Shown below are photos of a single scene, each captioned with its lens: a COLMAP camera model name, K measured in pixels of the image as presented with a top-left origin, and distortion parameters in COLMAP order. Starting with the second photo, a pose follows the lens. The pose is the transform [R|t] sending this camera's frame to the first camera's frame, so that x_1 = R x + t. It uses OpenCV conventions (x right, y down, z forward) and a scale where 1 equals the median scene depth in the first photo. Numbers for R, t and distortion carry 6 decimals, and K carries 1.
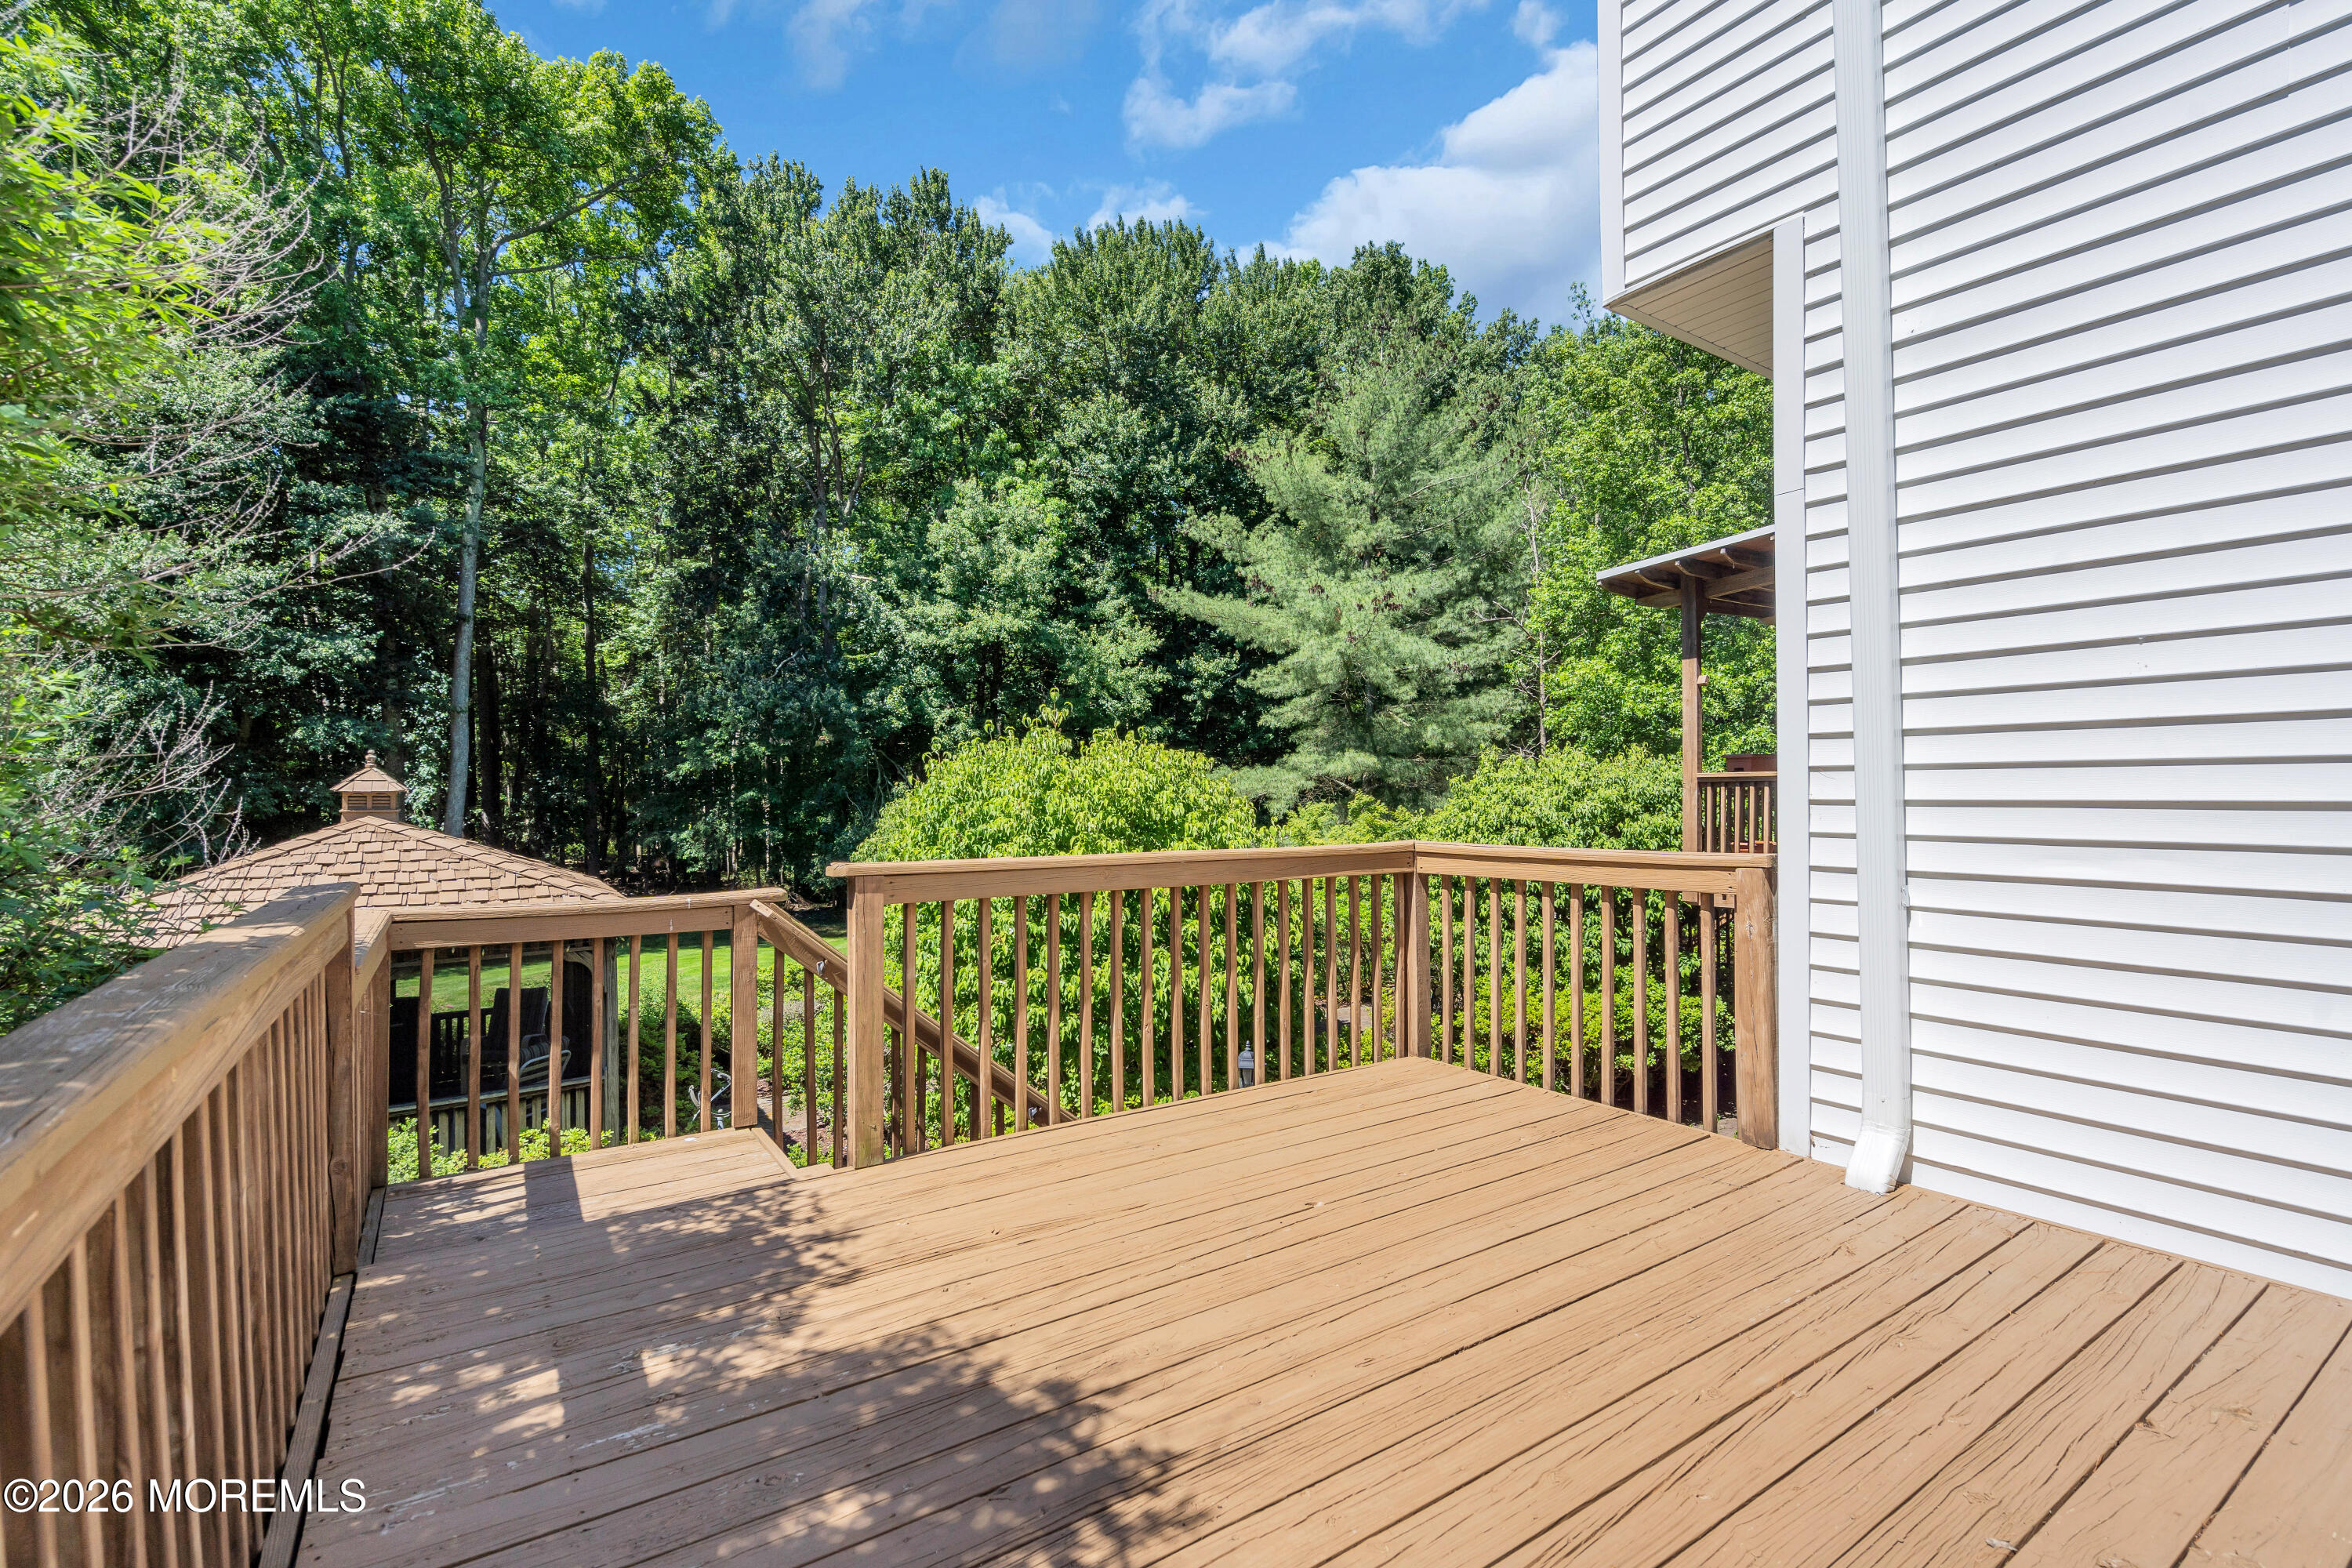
lens RADIAL K [[1054.0, 0, 1189.2], [0, 1054.0, 790.2], [0, 0, 1]] dist [-0.003759, 0.002755]
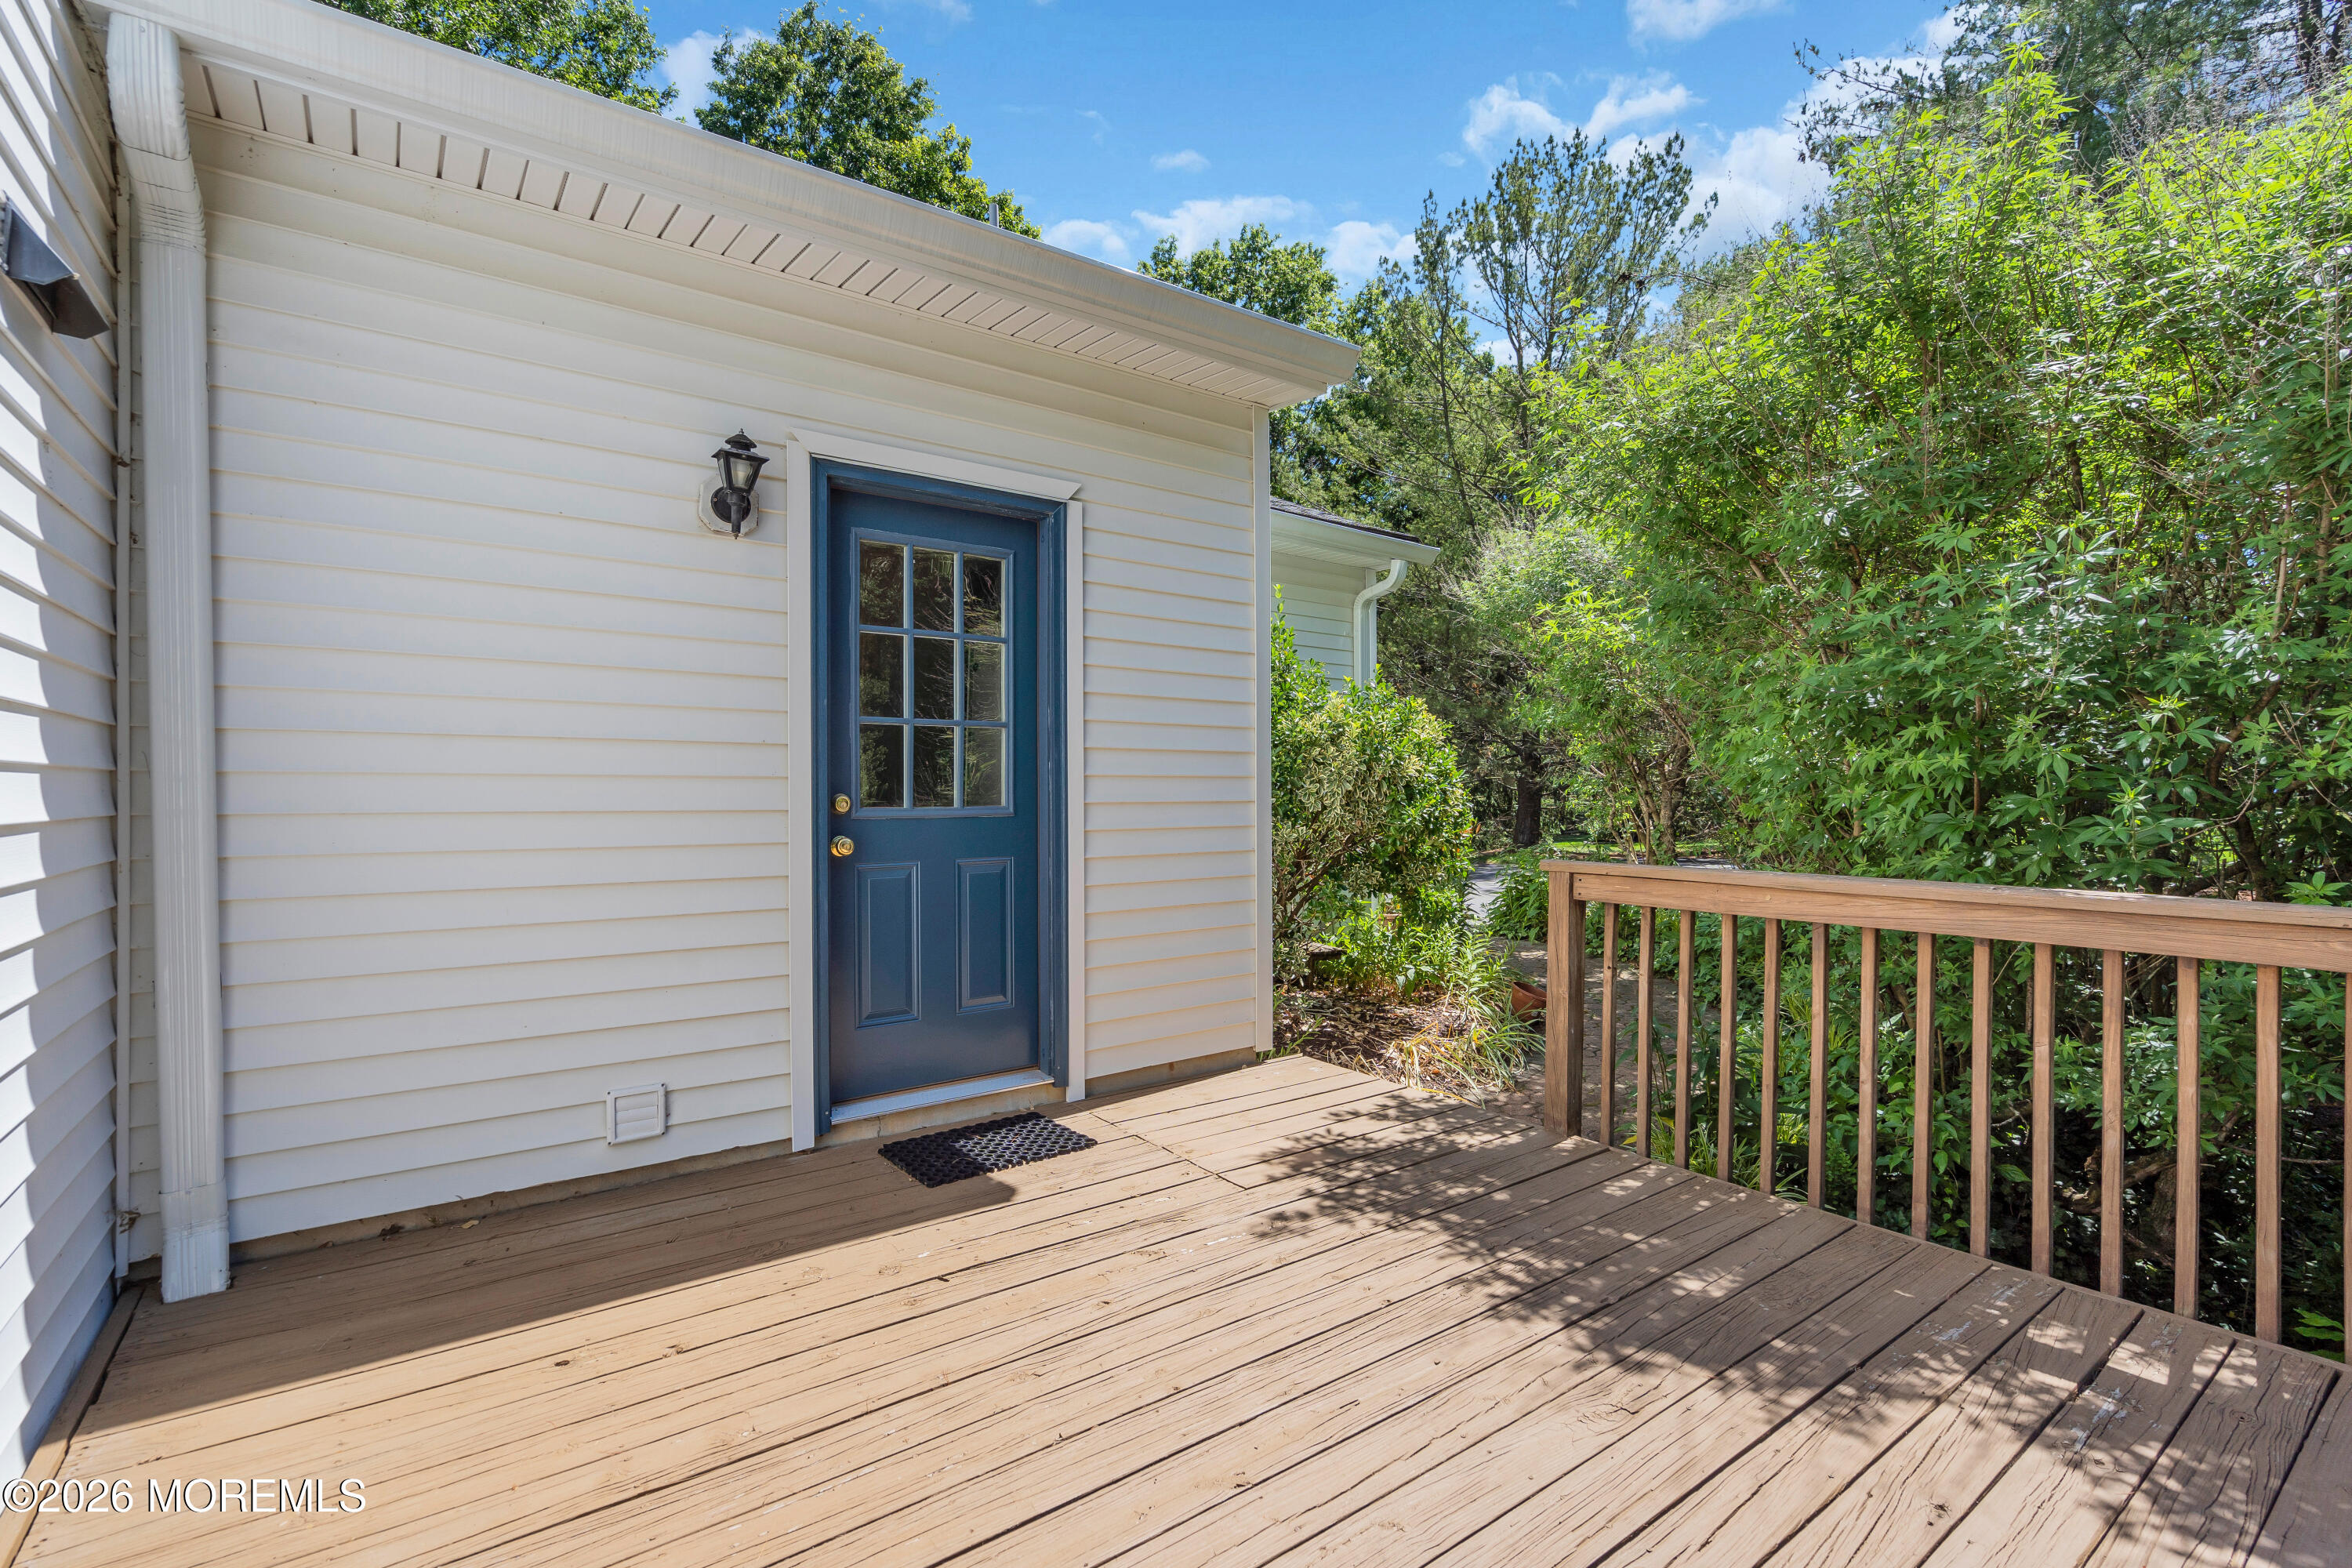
lens RADIAL K [[1054.0, 0, 1172.0], [0, 1054.0, 787.4], [0, 0, 1]] dist [-0.003759, 0.002755]
pose [[-0.999598, 0.003001, -0.028196, 0.380510], [0.002638, 0.999913, 0.012909, -0.023656], [0.028232, 0.012829, -0.999519, 2.107260]]
